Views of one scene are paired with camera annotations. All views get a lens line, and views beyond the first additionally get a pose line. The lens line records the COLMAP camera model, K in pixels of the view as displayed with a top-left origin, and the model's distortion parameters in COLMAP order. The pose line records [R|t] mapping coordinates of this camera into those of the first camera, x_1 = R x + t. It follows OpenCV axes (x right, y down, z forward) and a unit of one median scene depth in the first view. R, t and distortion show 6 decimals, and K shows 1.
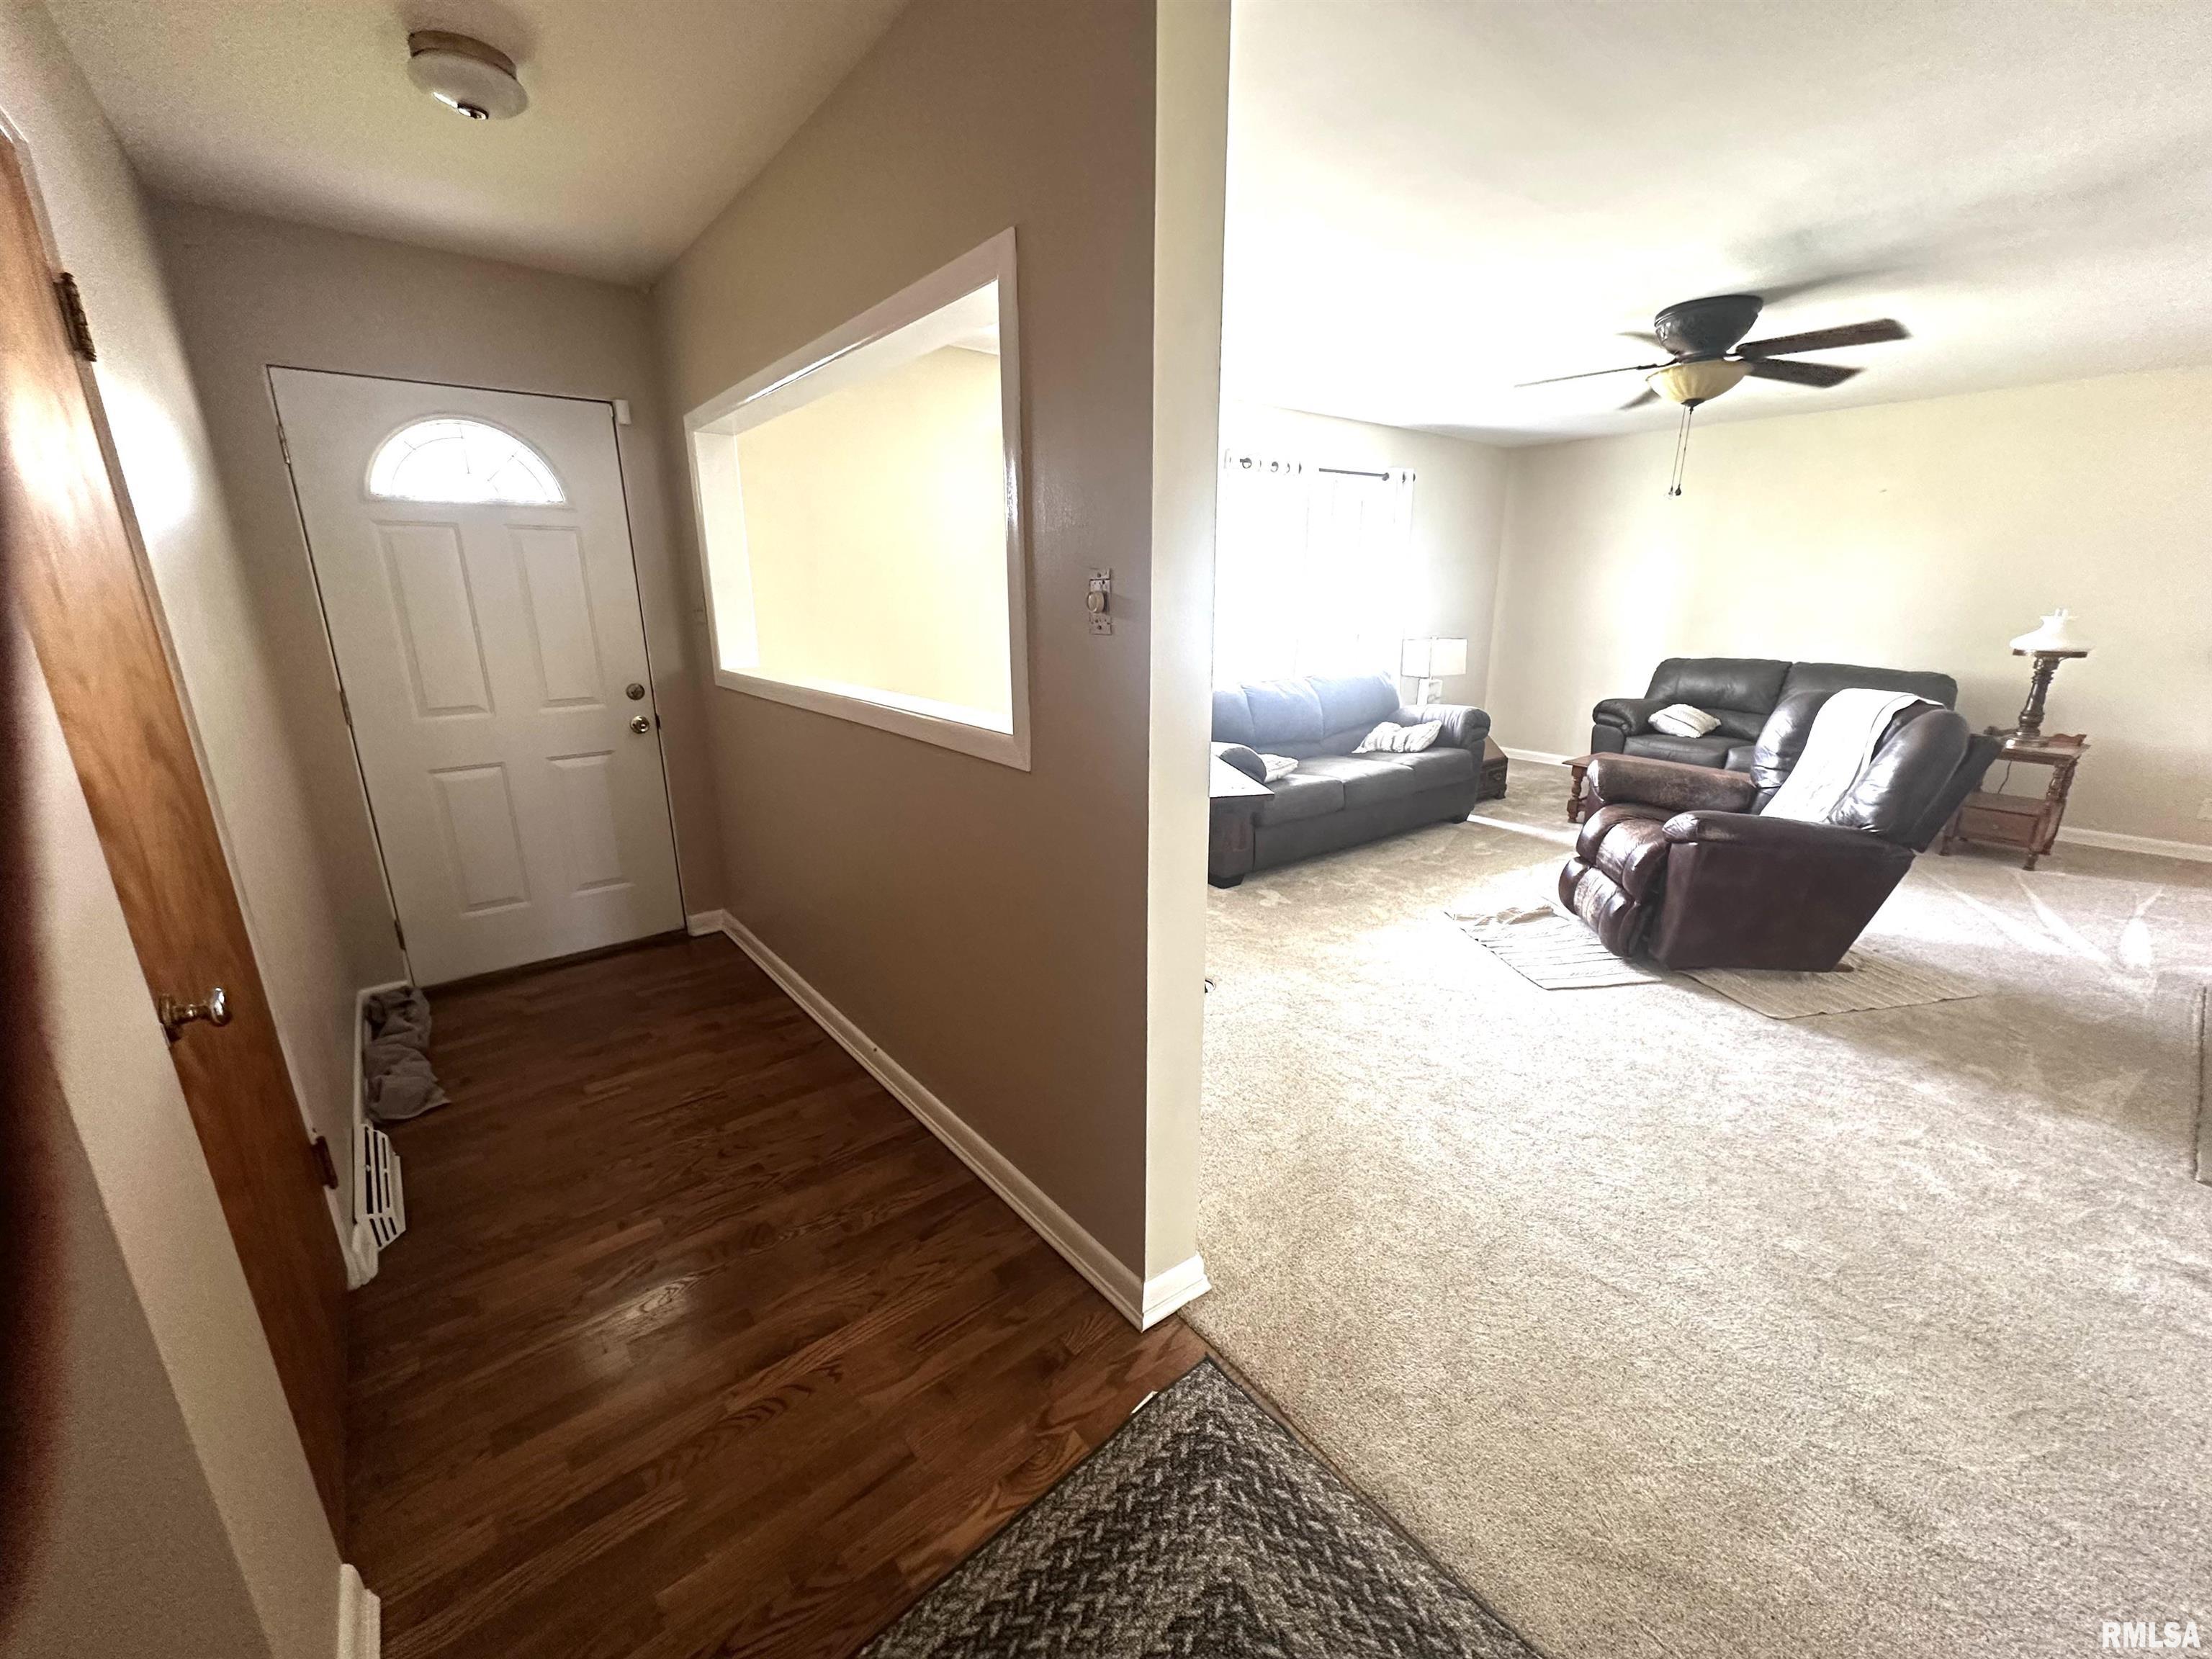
lens RADIAL K [[880.3, 0, 1106.0], [0, 880.3, 829.5], [0, 0, 1]] dist [-0.000919, 0.000971]
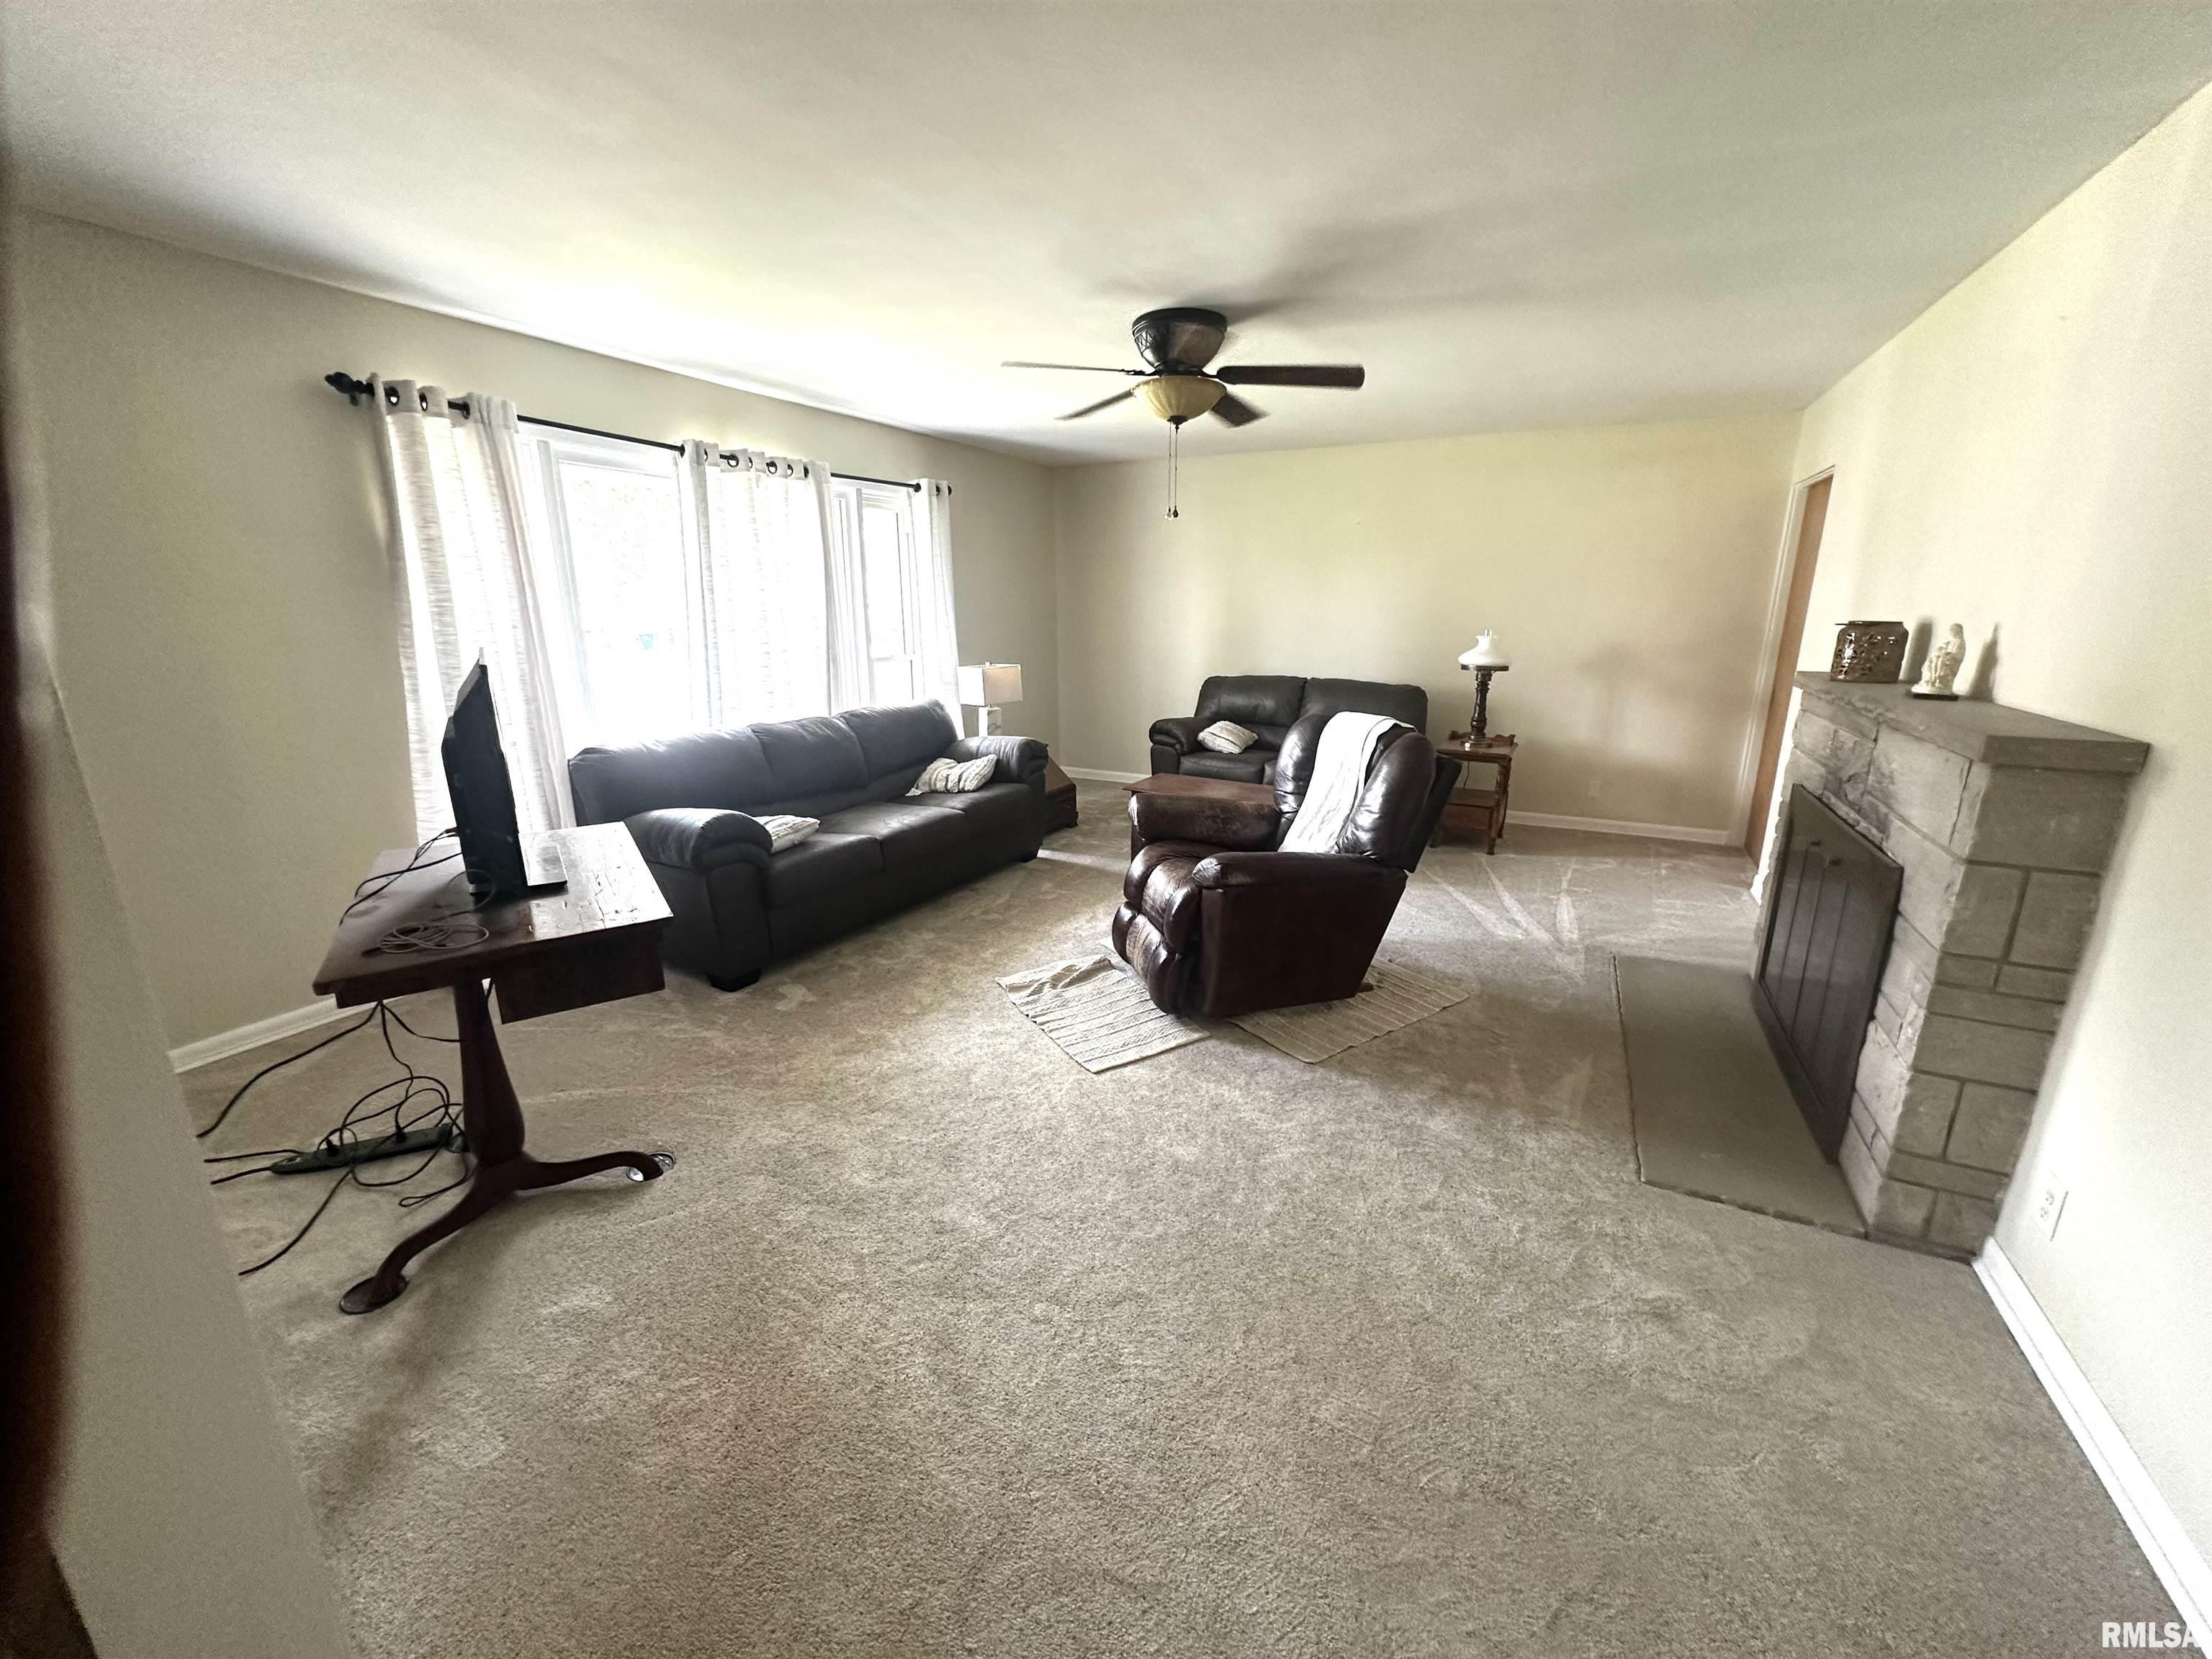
lens RADIAL K [[880.3, 0, 1106.0], [0, 880.3, 829.5], [0, 0, 1]] dist [-0.000919, 0.000971]
pose [[0.915904, -0.098215, 0.389196, 0.168623], [0.104303, 0.994530, 0.005516, -0.054037], [-0.387609, 0.035542, 0.921139, 0.157764]]
